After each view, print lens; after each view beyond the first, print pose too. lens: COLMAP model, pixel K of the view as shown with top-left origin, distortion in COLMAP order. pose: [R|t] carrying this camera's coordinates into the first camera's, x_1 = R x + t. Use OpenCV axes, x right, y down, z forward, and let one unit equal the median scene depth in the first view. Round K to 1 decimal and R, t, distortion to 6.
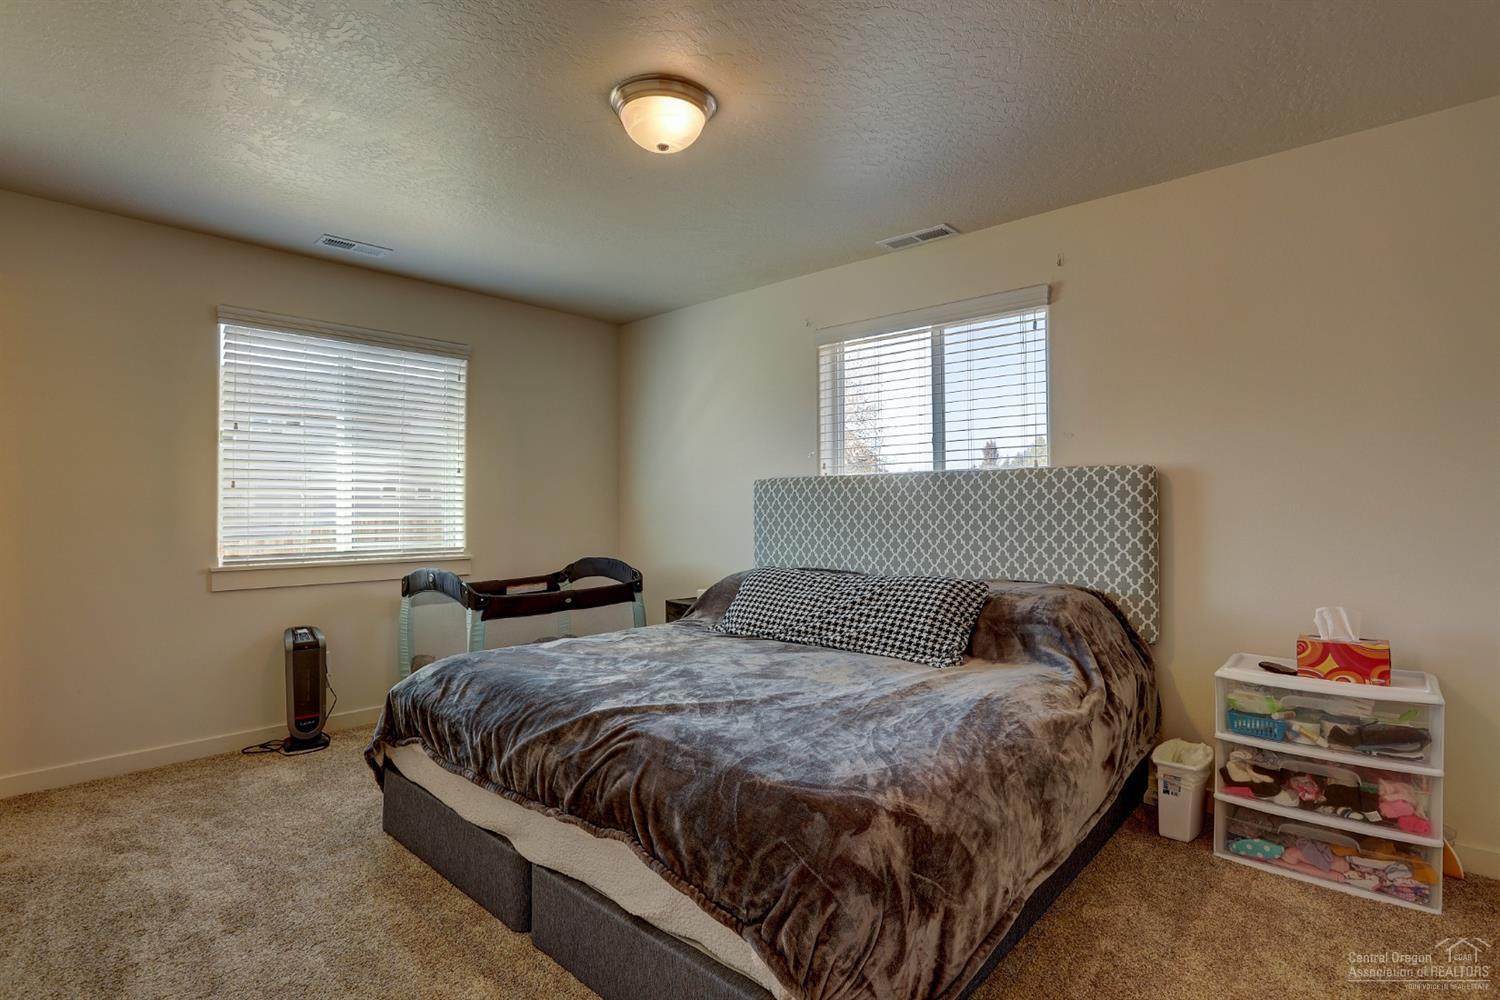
lens RADIAL K [[732.1, 0, 757.9], [0, 732.1, 503.4], [0, 0, 1]] dist [-0.077761, 0.034000]
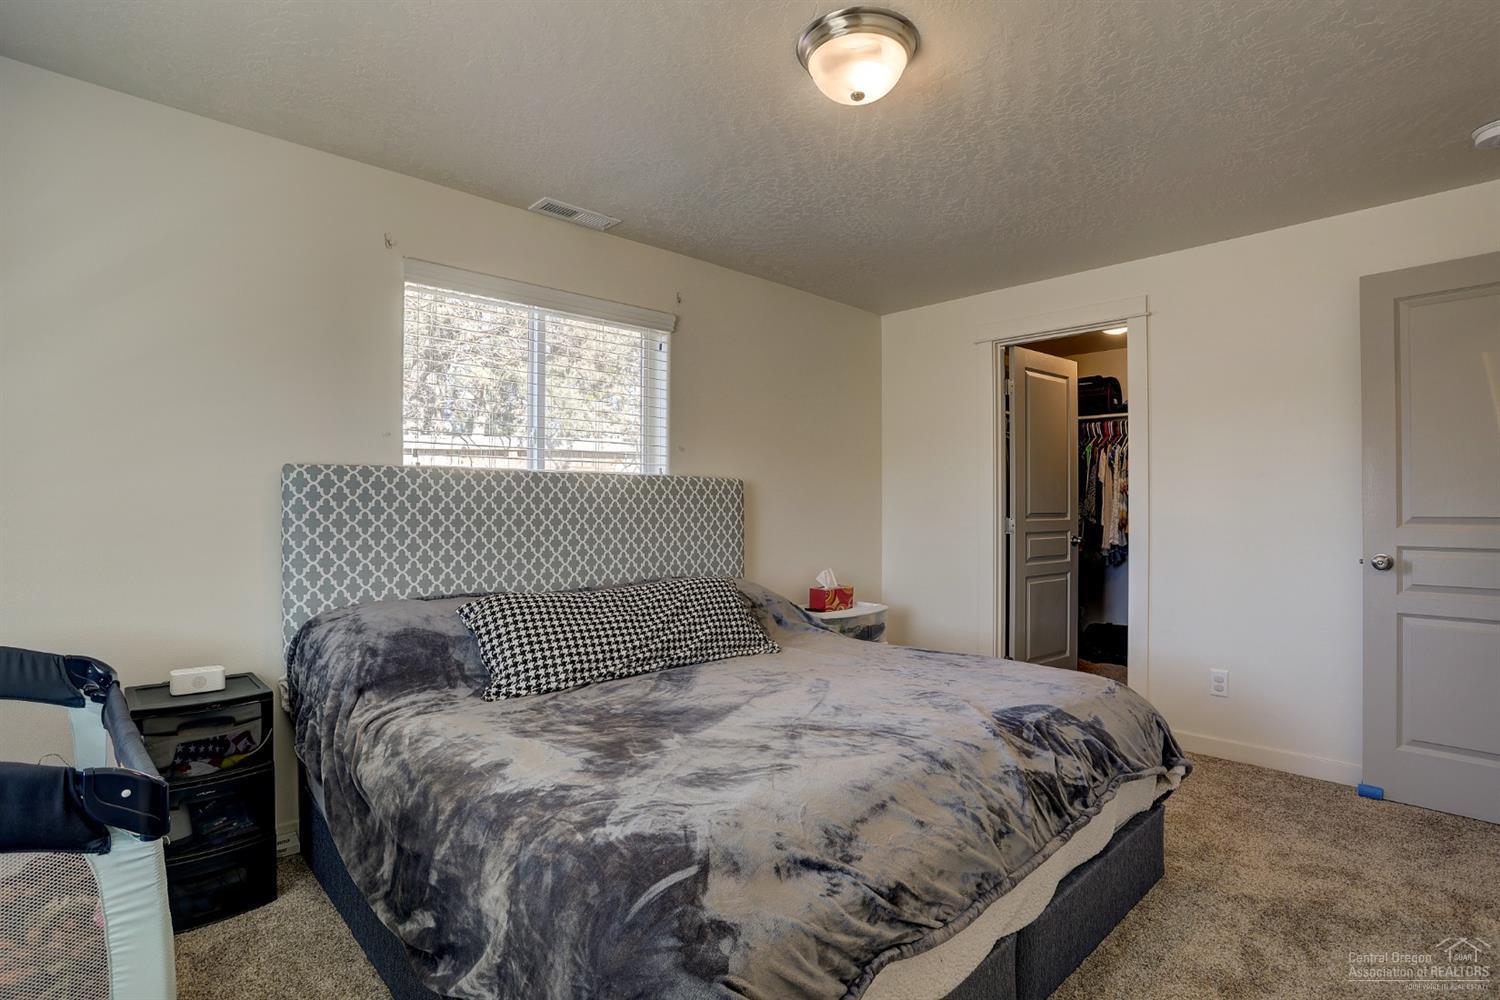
lens RADIAL K [[732.1, 0, 757.9], [0, 732.1, 503.4], [0, 0, 1]] dist [-0.077761, 0.034000]
pose [[0.072849, 0.017650, 0.997187, -0.695508], [0.001016, 0.999842, -0.017771, 0.013544], [-0.997342, 0.002307, 0.072819, 0.746882]]
